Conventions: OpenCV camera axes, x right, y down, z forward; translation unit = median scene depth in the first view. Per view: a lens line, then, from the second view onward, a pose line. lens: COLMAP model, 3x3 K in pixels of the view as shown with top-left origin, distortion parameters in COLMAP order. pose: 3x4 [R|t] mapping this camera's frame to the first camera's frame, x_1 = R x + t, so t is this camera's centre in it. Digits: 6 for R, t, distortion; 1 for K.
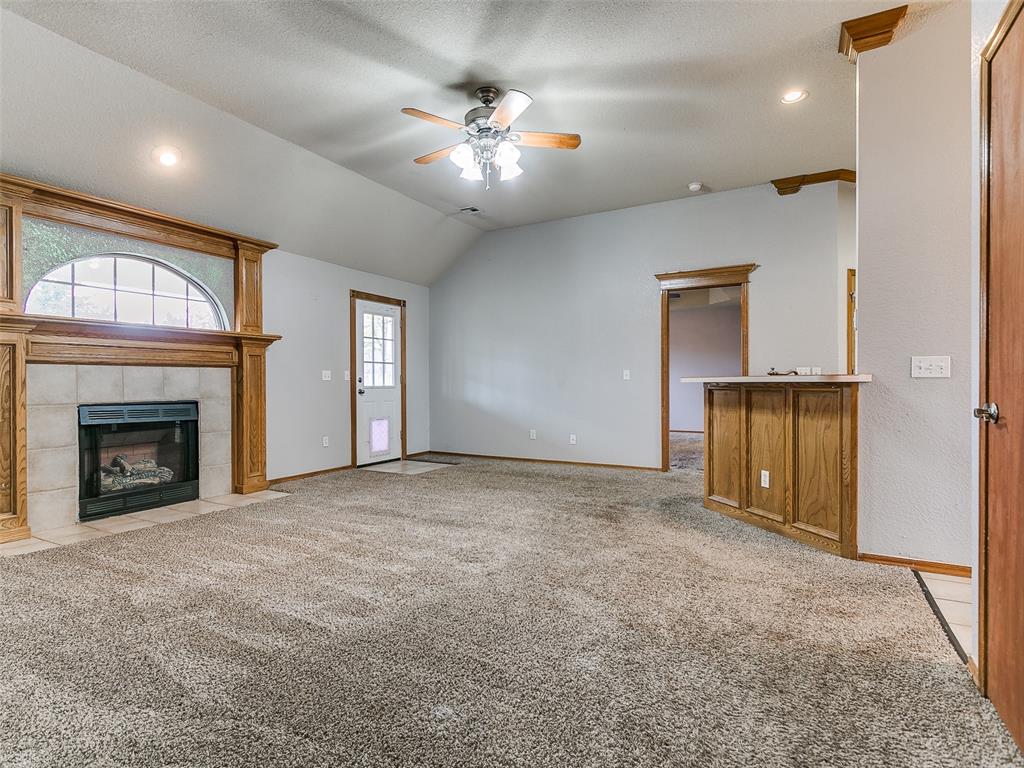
lens RADIAL K [[526.4, 0, 506.2], [0, 526.4, 388.2], [0, 0, 1]] dist [0.002753, -0.002730]
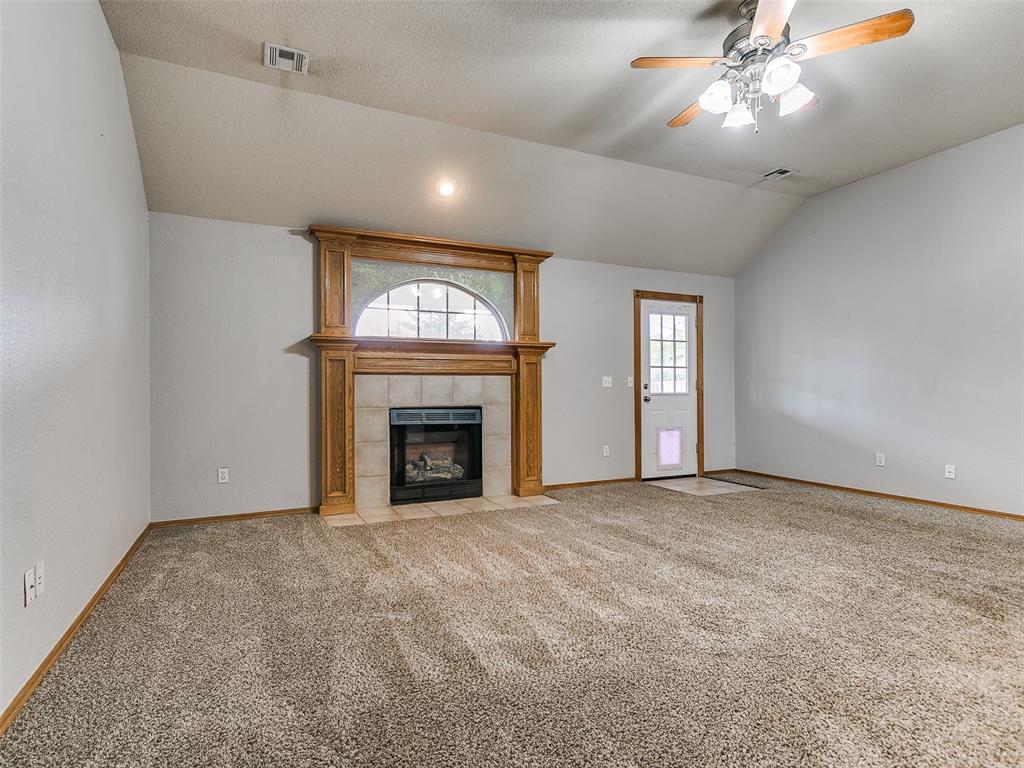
lens RADIAL K [[526.4, 0, 506.2], [0, 526.4, 388.2], [0, 0, 1]] dist [0.002753, -0.002730]
pose [[0.804986, -0.003802, -0.593282, 0.103726], [-0.003915, 0.999924, -0.011721, -0.000617], [0.593281, 0.011758, 0.804910, 0.157035]]
